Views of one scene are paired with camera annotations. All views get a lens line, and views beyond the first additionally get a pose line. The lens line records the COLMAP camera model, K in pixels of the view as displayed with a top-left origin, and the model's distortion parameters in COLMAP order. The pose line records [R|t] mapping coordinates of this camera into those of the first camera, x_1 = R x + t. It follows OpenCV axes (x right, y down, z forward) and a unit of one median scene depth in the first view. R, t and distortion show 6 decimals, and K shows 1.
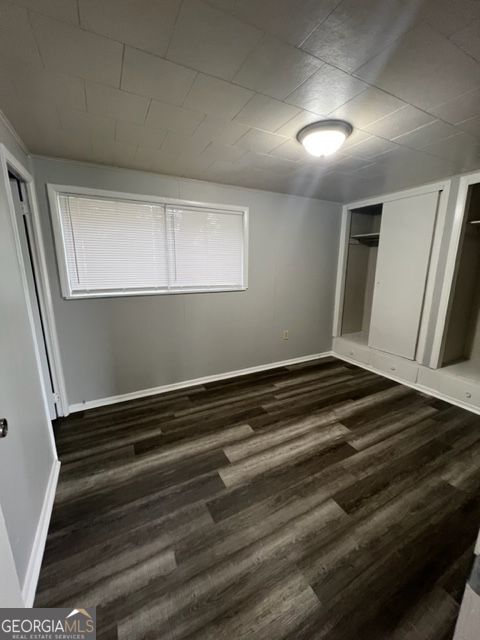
lens RADIAL K [[255.5, 0, 240.0], [0, 255.5, 320.0], [0, 0, 1]] dist [-0.000830, -0.000209]
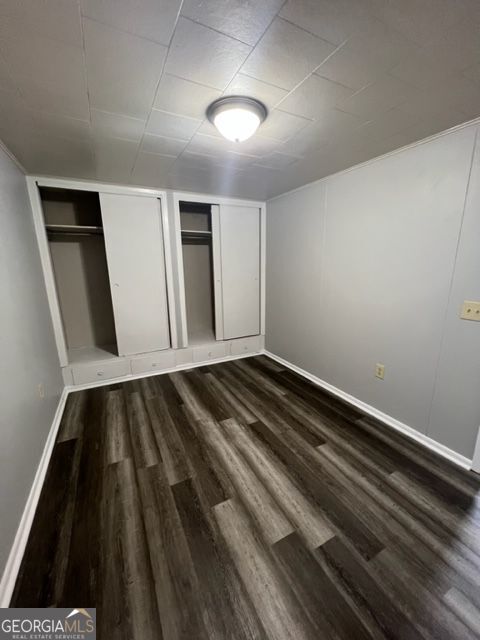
lens RADIAL K [[255.5, 0, 240.0], [0, 255.5, 320.0], [0, 0, 1]] dist [-0.000830, -0.000209]
pose [[0.012808, -0.223687, 0.974577, -0.528950], [0.225555, 0.950182, 0.215124, -0.182943], [-0.974146, 0.217066, 0.062624, 0.832682]]
